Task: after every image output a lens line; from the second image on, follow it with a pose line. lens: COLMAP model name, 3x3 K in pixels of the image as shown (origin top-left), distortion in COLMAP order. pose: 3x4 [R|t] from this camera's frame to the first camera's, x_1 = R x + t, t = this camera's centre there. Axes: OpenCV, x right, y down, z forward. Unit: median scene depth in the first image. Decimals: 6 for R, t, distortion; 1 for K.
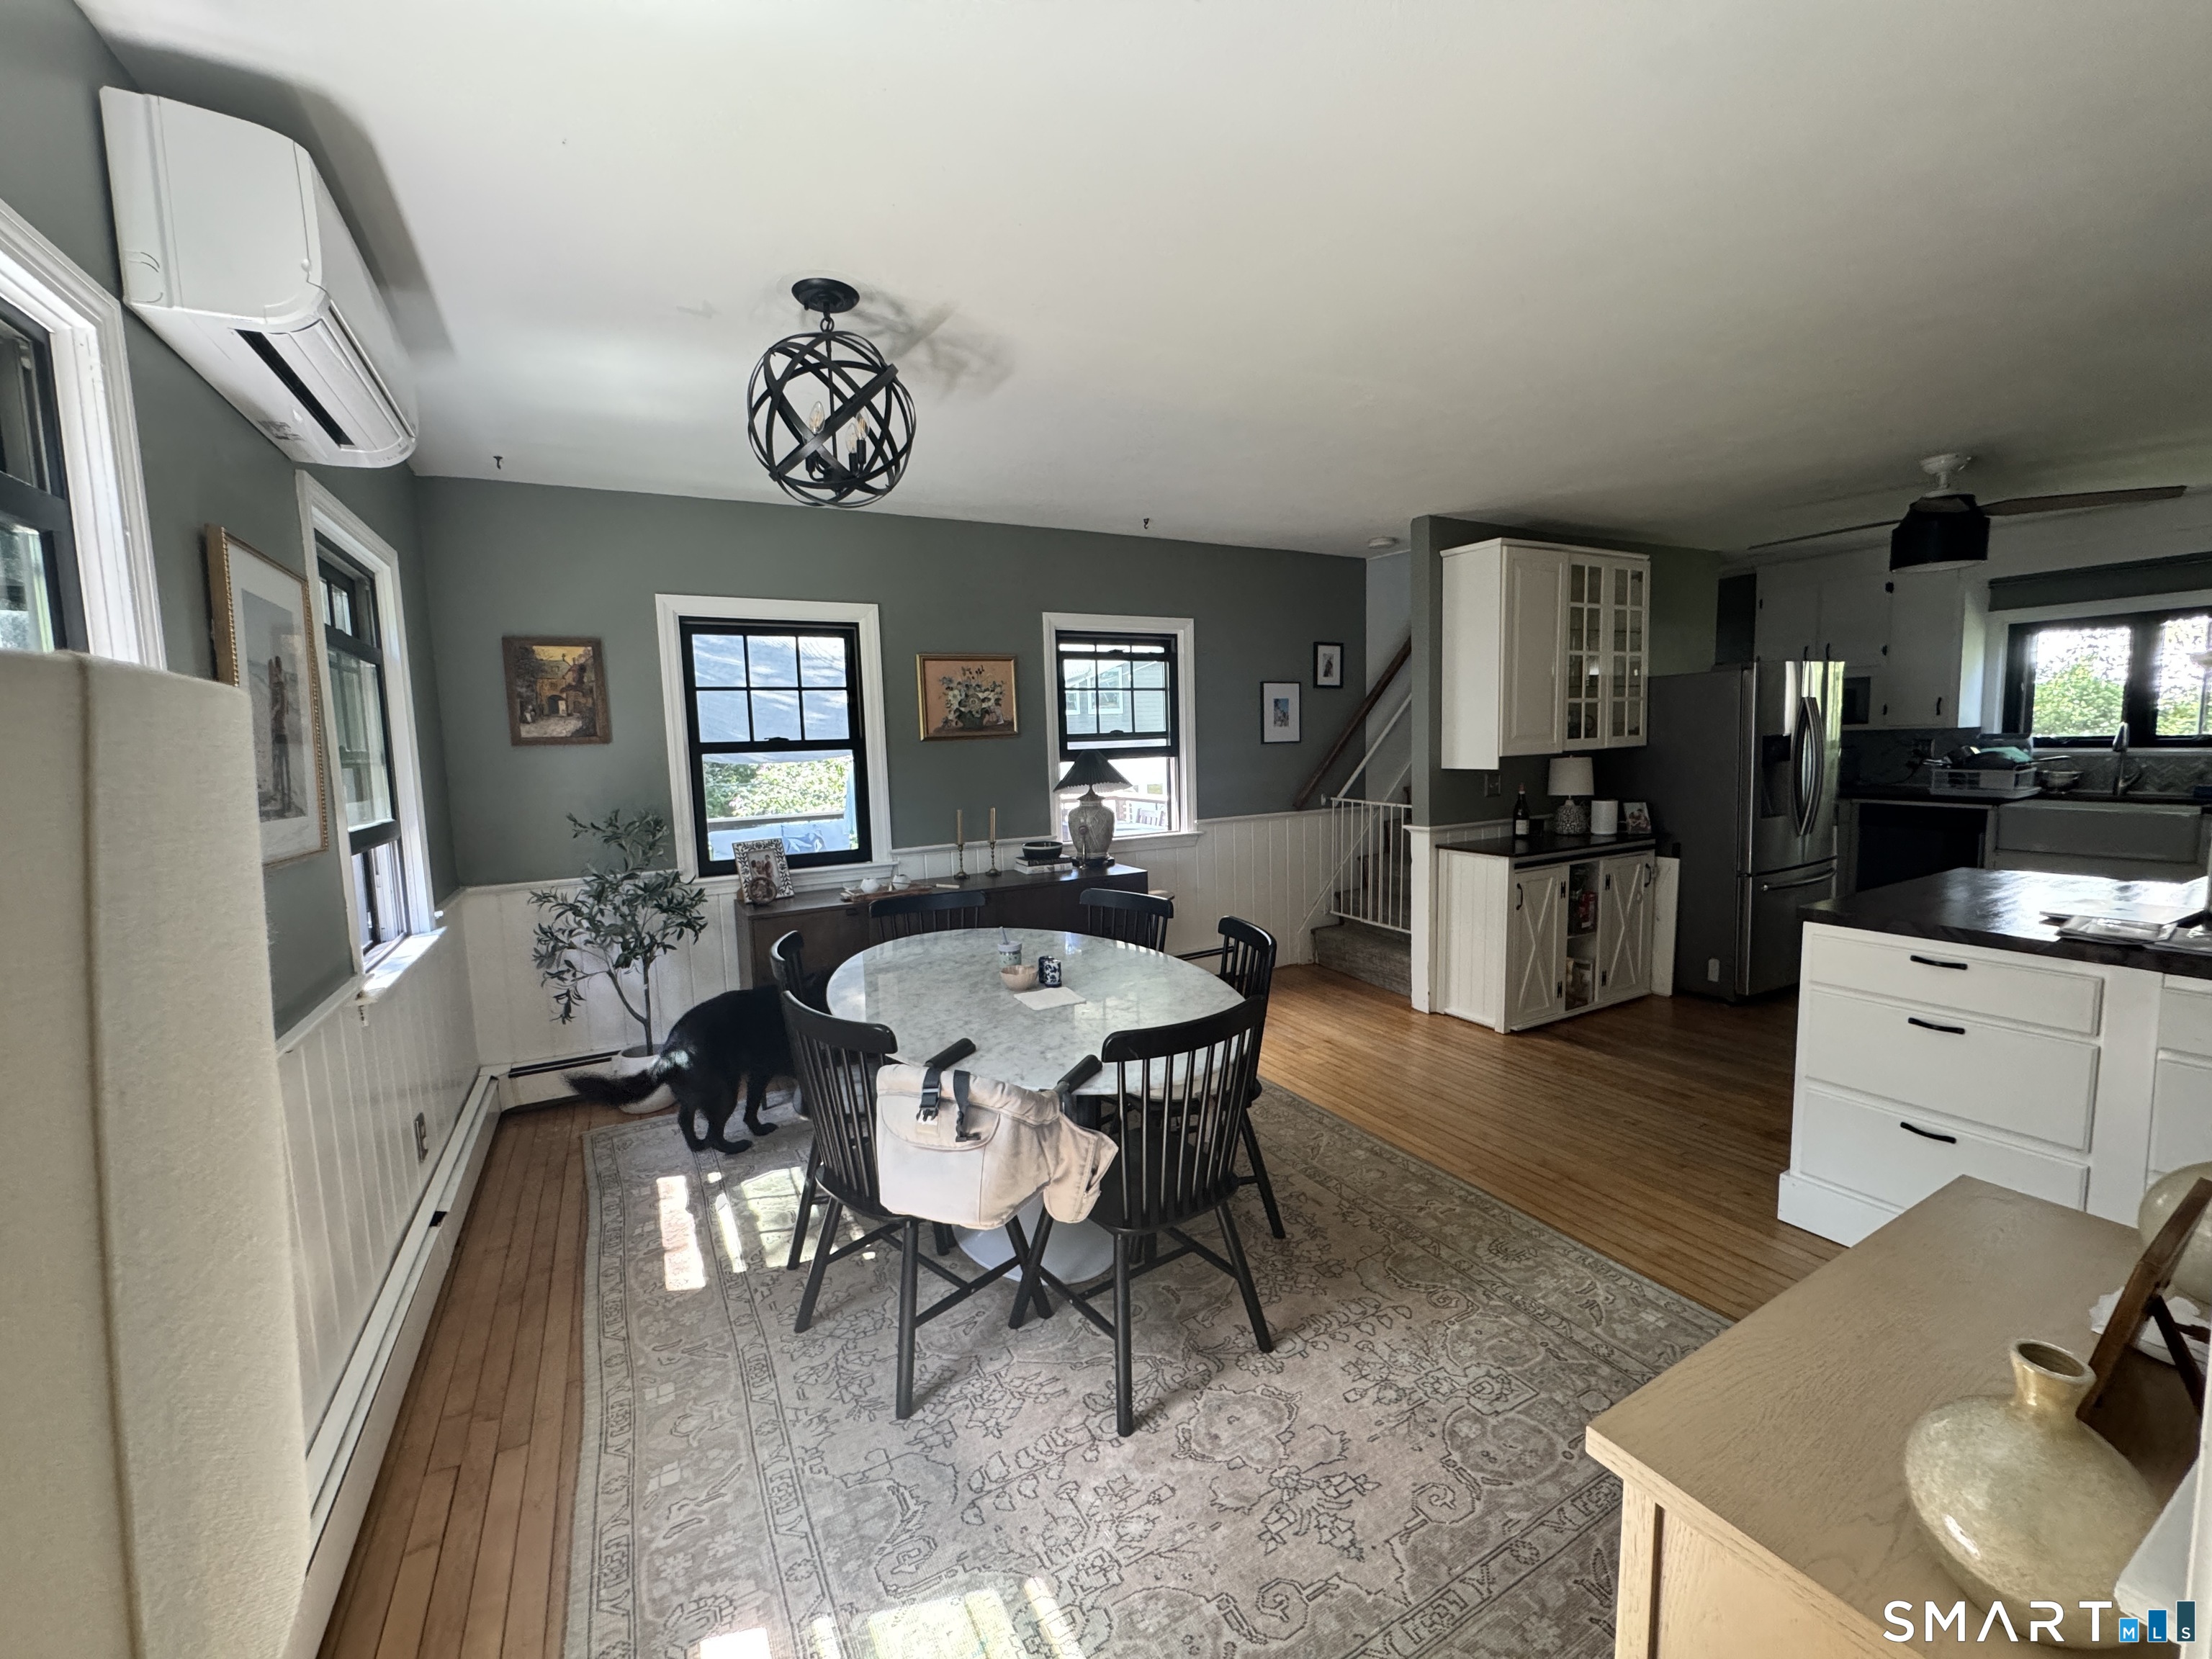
lens RADIAL K [[881.7, 0, 1104.8], [0, 881.7, 827.0], [0, 0, 1]] dist [-0.003841, 0.000110]
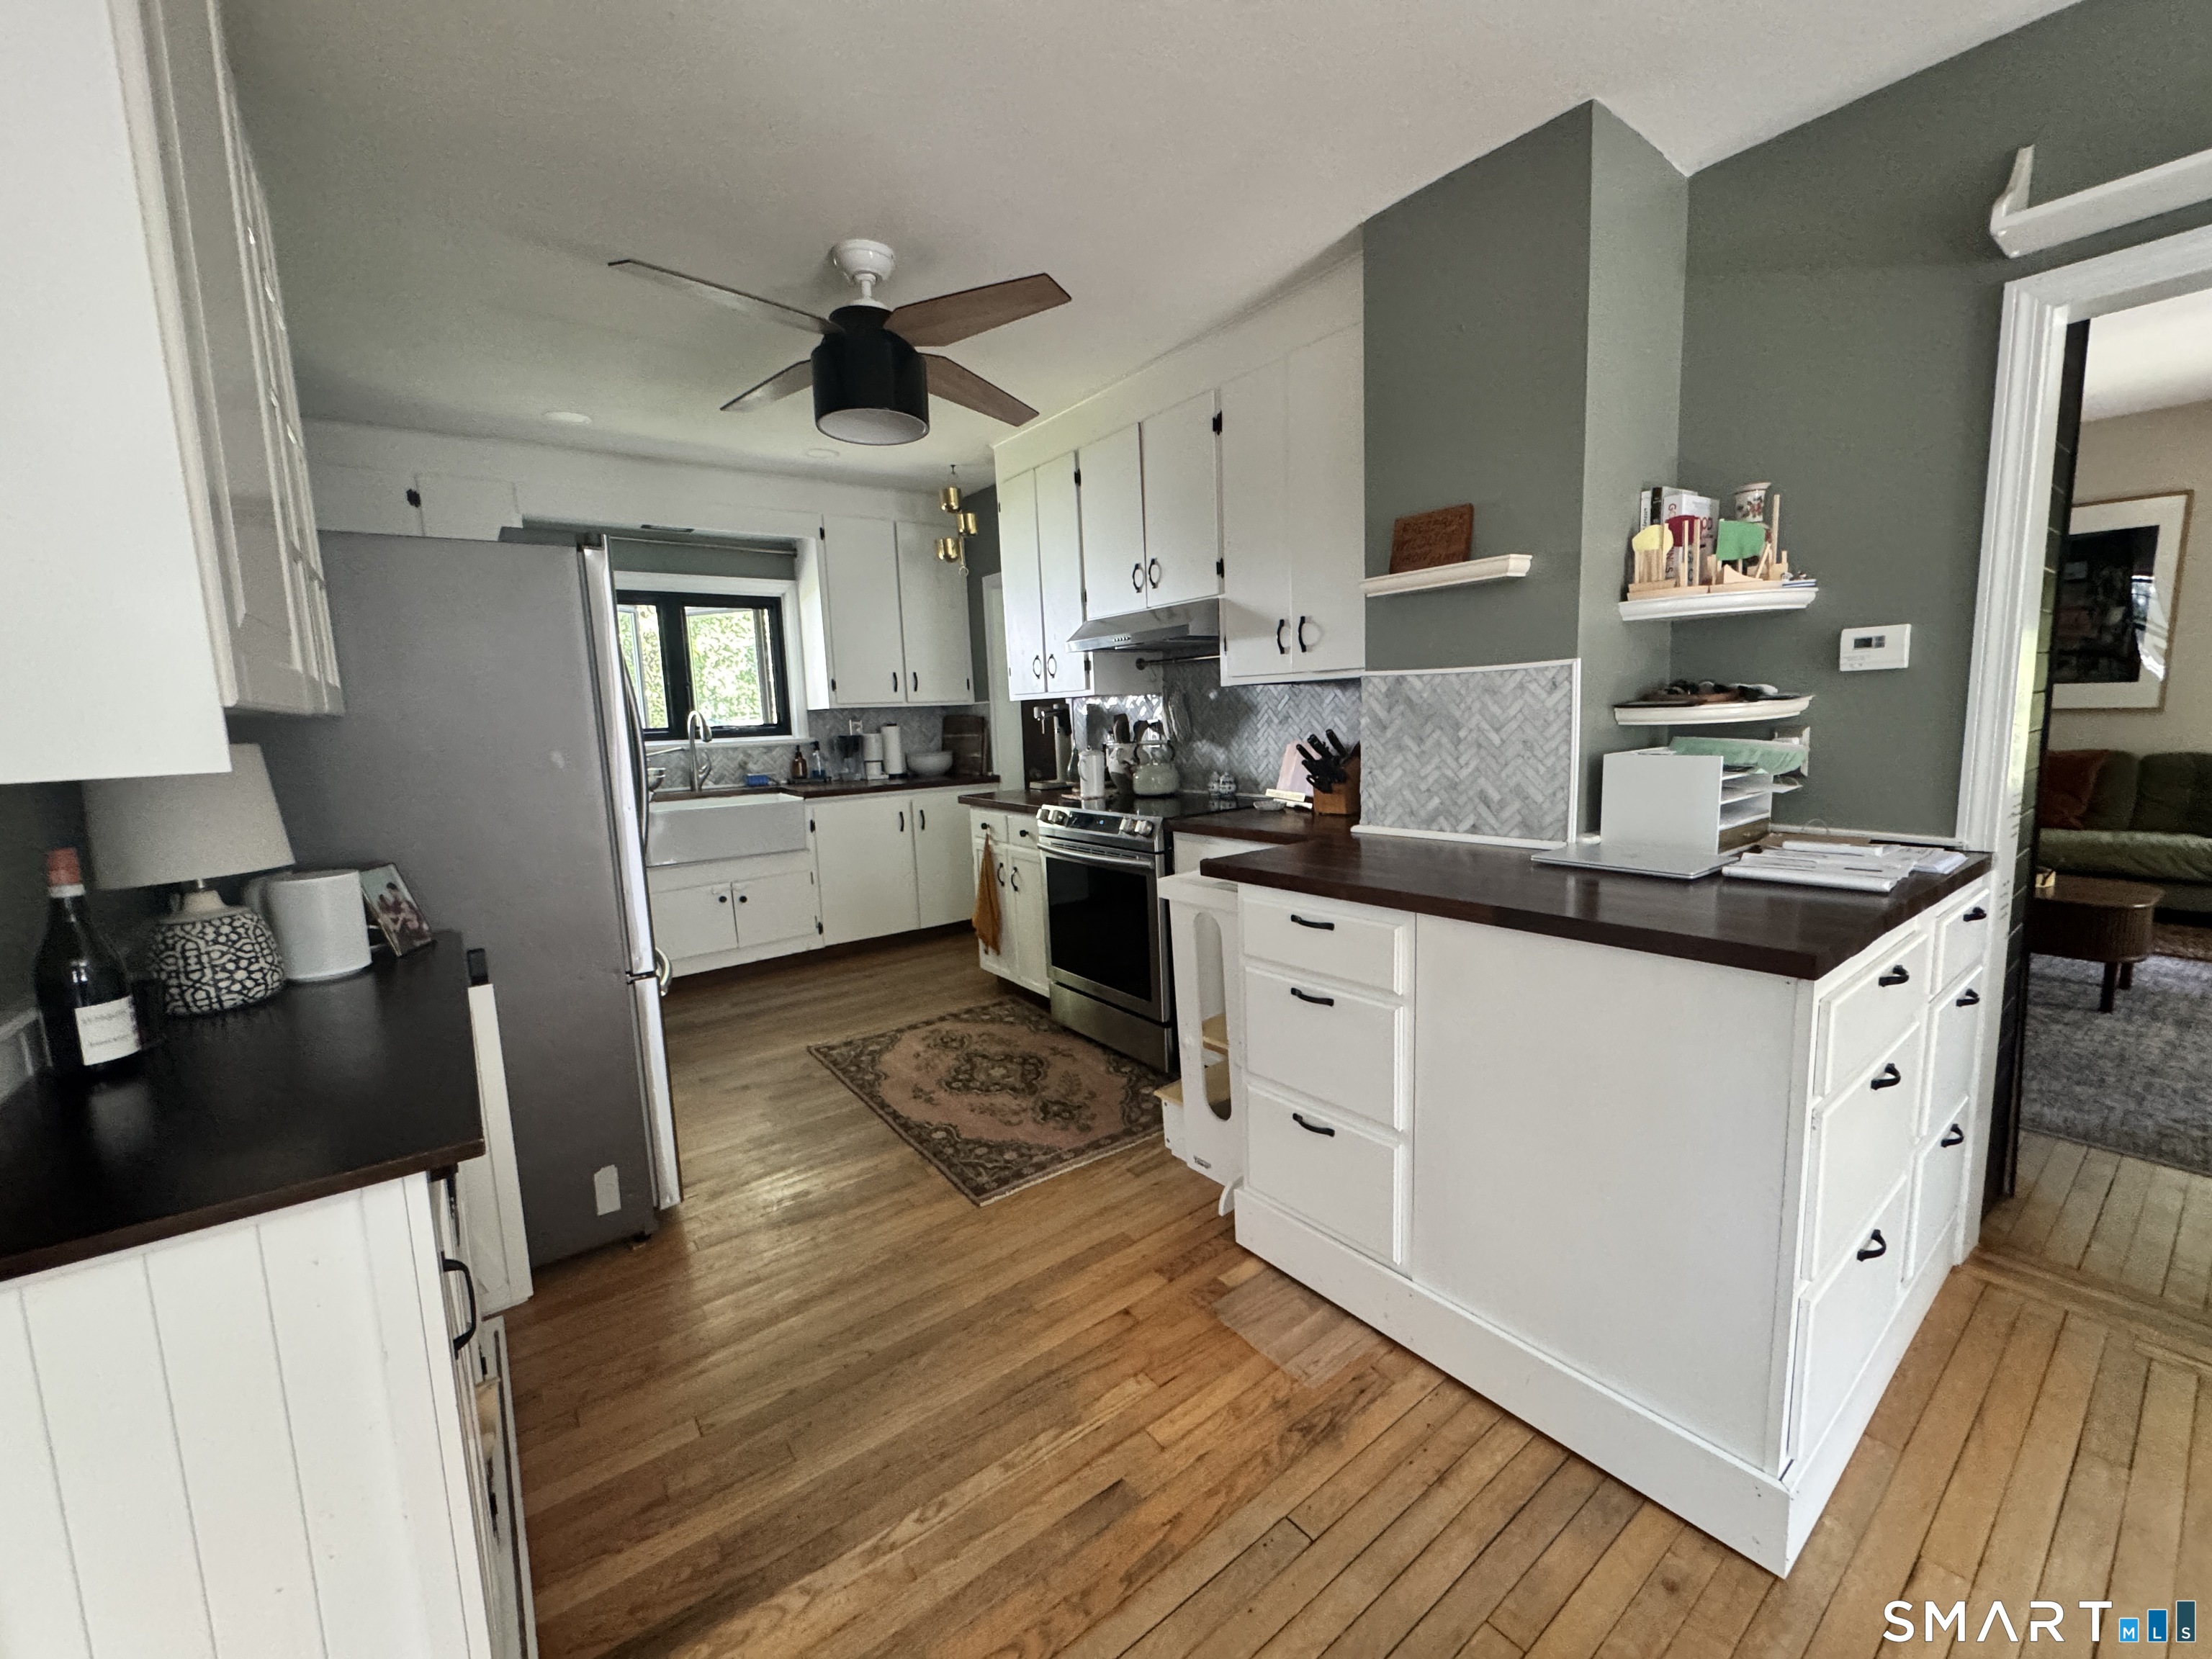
lens RADIAL K [[881.7, 0, 1101.2], [0, 881.7, 827.9], [0, 0, 1]] dist [-0.003841, 0.000110]
pose [[-0.134995, -0.090885, 0.986669, 0.252953], [0.141678, 0.983782, 0.110003, -0.052821], [-0.980665, 0.154639, -0.119929, 0.933214]]
